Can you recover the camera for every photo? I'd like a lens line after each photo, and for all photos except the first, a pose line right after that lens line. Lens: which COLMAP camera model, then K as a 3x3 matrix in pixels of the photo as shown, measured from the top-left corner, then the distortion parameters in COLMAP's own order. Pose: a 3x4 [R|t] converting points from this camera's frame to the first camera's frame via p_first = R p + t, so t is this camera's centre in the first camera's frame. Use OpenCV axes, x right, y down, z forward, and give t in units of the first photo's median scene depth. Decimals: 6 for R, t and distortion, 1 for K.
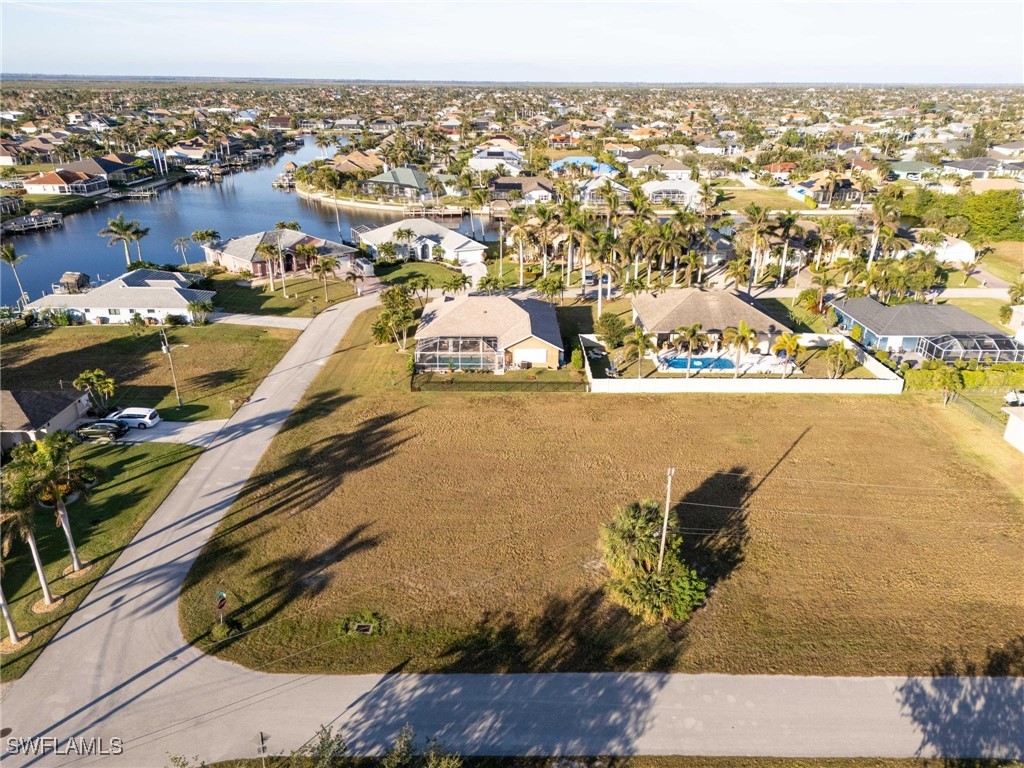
lens RADIAL K [[744.0, 0, 513.4], [0, 744.0, 384.7], [0, 0, 1]] dist [0.093252, -0.109668]
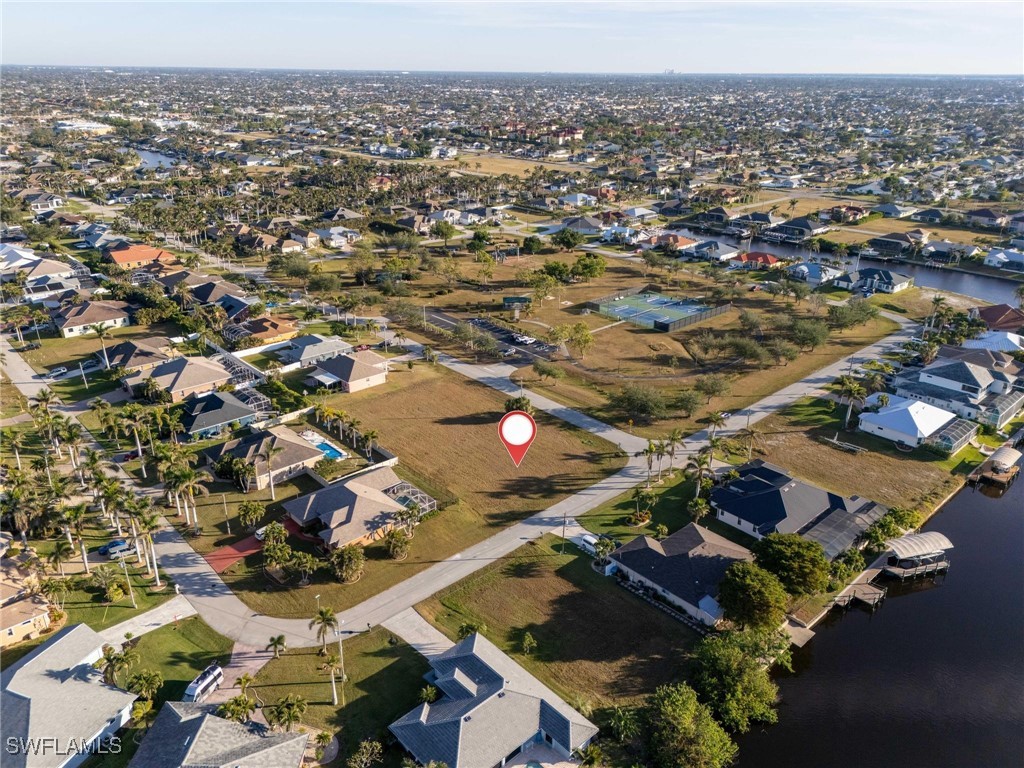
lens RADIAL K [[737.8, 0, 512.0], [0, 737.8, 384.0], [0, 0, 1]] dist [0.122176, -0.165187]
pose [[-0.667995, -0.297873, 0.681949, -1.562280], [0.266930, 0.759501, 0.593216, -1.412292], [-0.694644, 0.578299, -0.427832, 1.806859]]
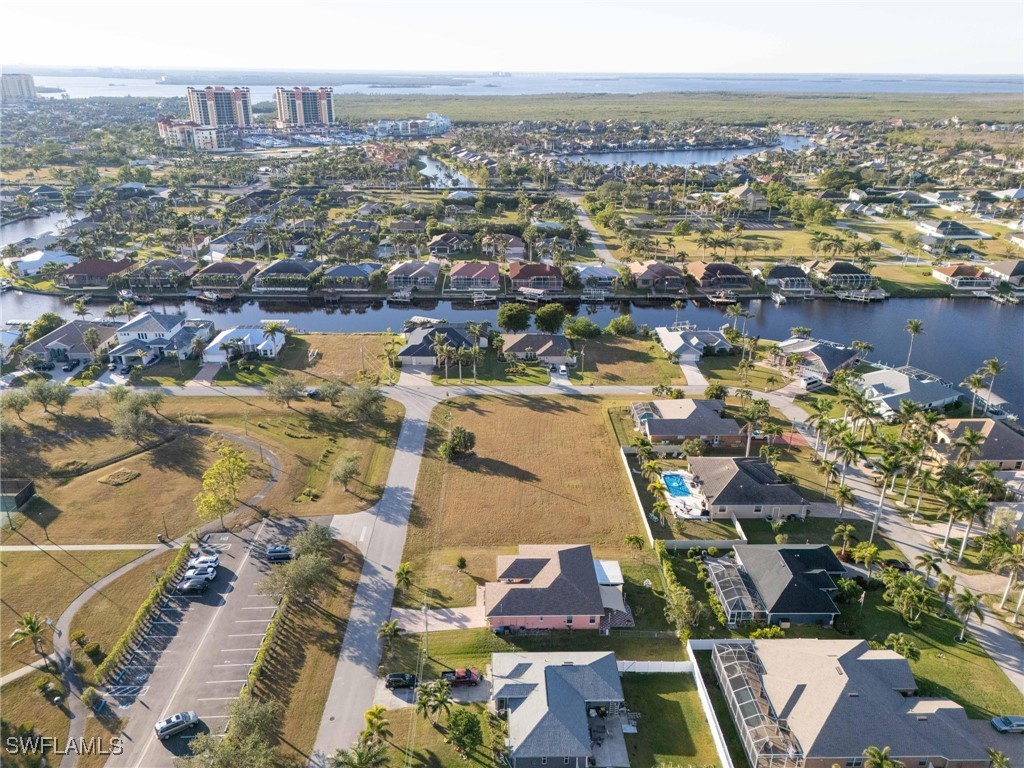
lens RADIAL K [[744.0, 0, 513.4], [0, 744.0, 384.7], [0, 0, 1]] dist [0.093252, -0.109668]
pose [[0.015411, 0.379510, -0.925059, 2.186169], [-0.383467, 0.856670, 0.345065, -0.839902], [0.923426, 0.349412, 0.158732, 0.476880]]
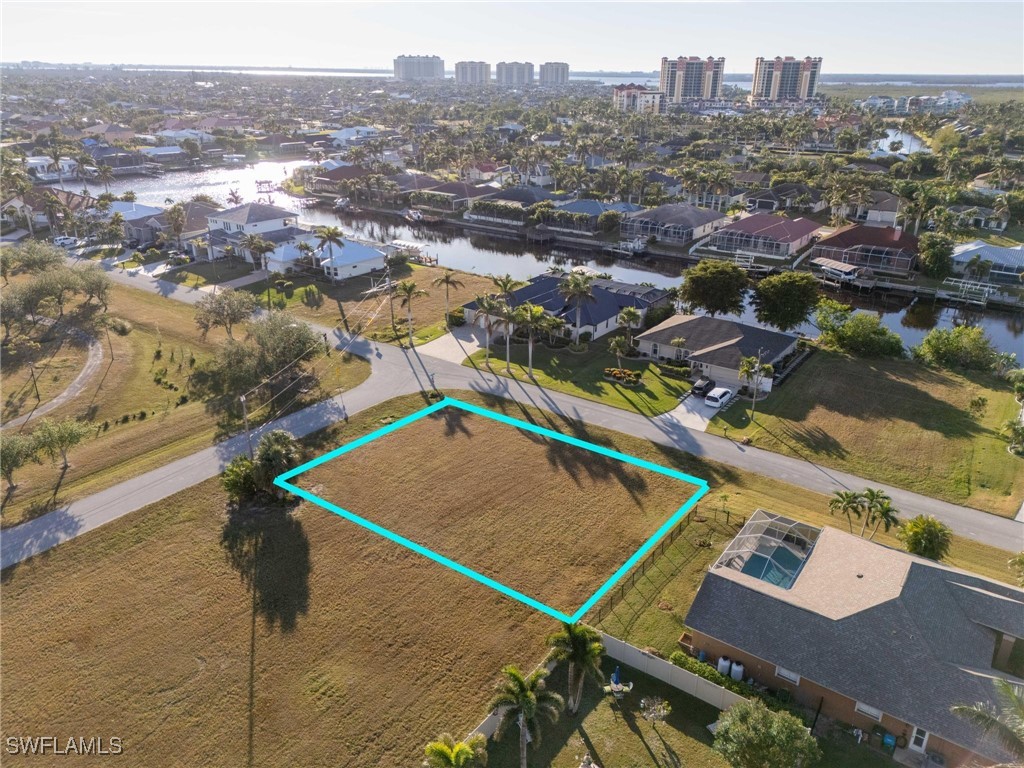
lens RADIAL K [[744.0, 0, 513.4], [0, 744.0, 384.7], [0, 0, 1]] dist [0.093252, -0.109668]
pose [[-0.594064, 0.296965, -0.747596, 0.675299], [-0.315277, 0.769055, 0.556018, -0.605216], [0.740060, 0.566010, -0.363242, 1.309082]]
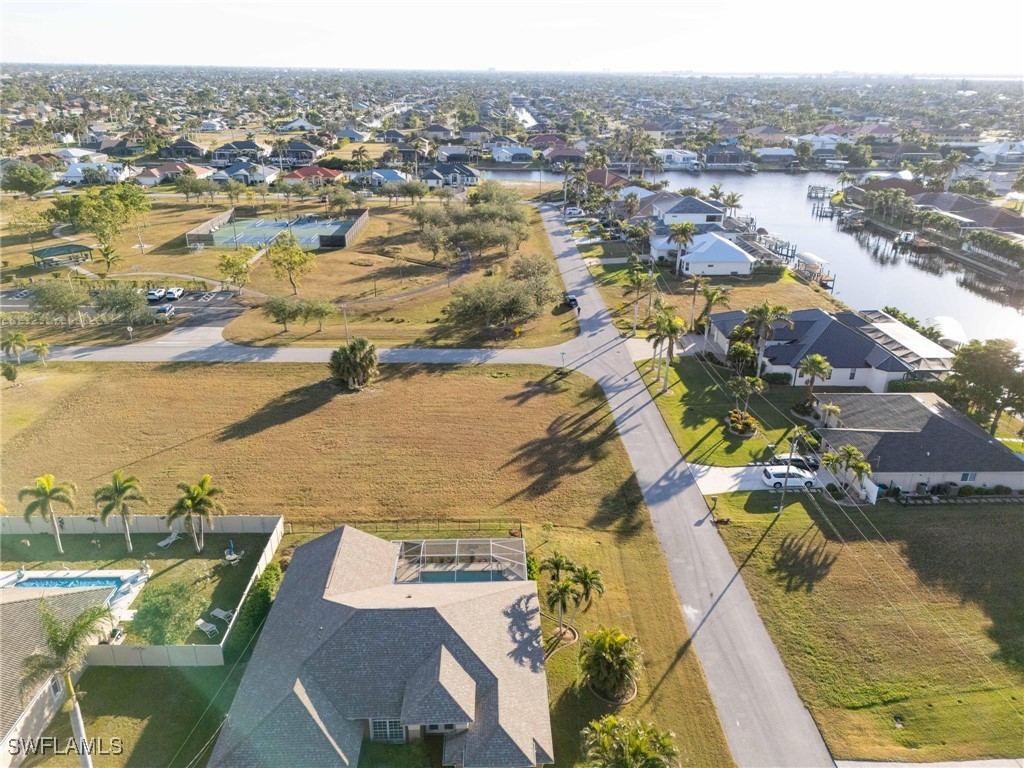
lens RADIAL K [[744.0, 0, 513.4], [0, 744.0, 384.7], [0, 0, 1]] dist [0.093252, -0.109668]
pose [[-0.999691, -0.010136, -0.022714, -0.136086], [-0.023185, 0.710412, 0.703404, -0.792933], [0.009007, 0.703713, -0.710427, 1.772144]]
